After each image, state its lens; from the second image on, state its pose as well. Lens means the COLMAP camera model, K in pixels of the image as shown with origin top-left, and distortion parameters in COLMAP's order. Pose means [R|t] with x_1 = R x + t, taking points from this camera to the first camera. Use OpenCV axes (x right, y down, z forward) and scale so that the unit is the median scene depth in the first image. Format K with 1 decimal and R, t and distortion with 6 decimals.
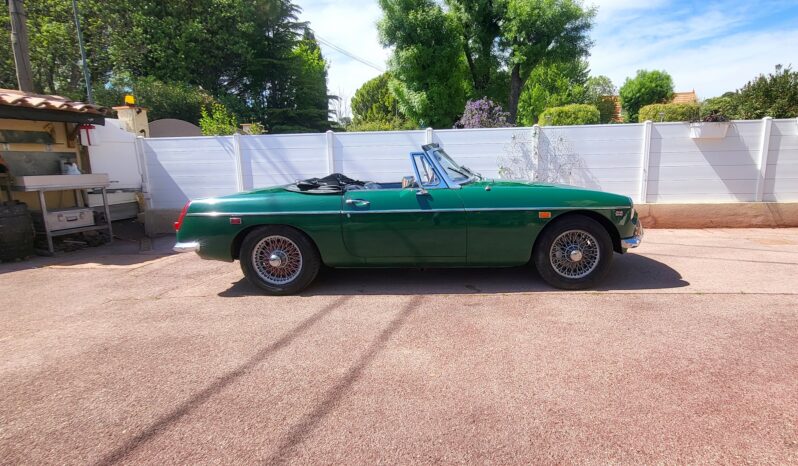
lens RADIAL K [[423.4, 0, 450.7], [0, 423.4, 243.2], [0, 0, 1]] dist [-0.000624, -0.000252]
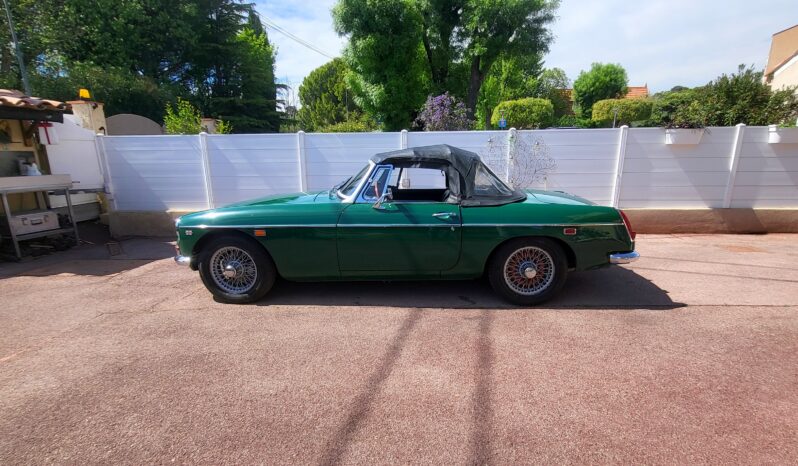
lens RADIAL K [[420.2, 0, 414.9], [0, 420.2, 272.7], [0, 0, 1]] dist [-0.001712, 0.000121]
pose [[0.999241, 0.000223, 0.038964, -0.065909], [-0.003554, 0.996337, 0.085437, -0.026324], [-0.038802, -0.085510, 0.995581, 0.002782]]
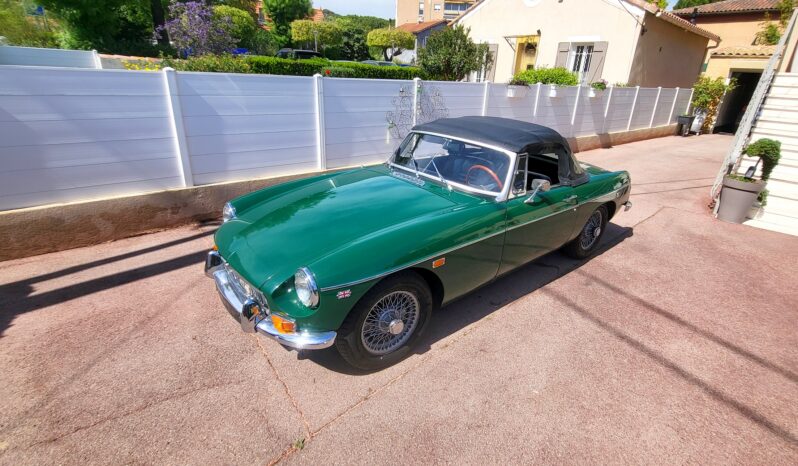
lens RADIAL K [[385.6, 0, 435.2], [0, 385.6, 229.2], [0, 0, 1]] dist [0.001749, -0.000041]
pose [[0.677409, -0.223444, 0.700849, -0.498748], [0.073895, 0.968601, 0.237384, -0.148594], [-0.731886, -0.109017, 0.672651, 0.317716]]
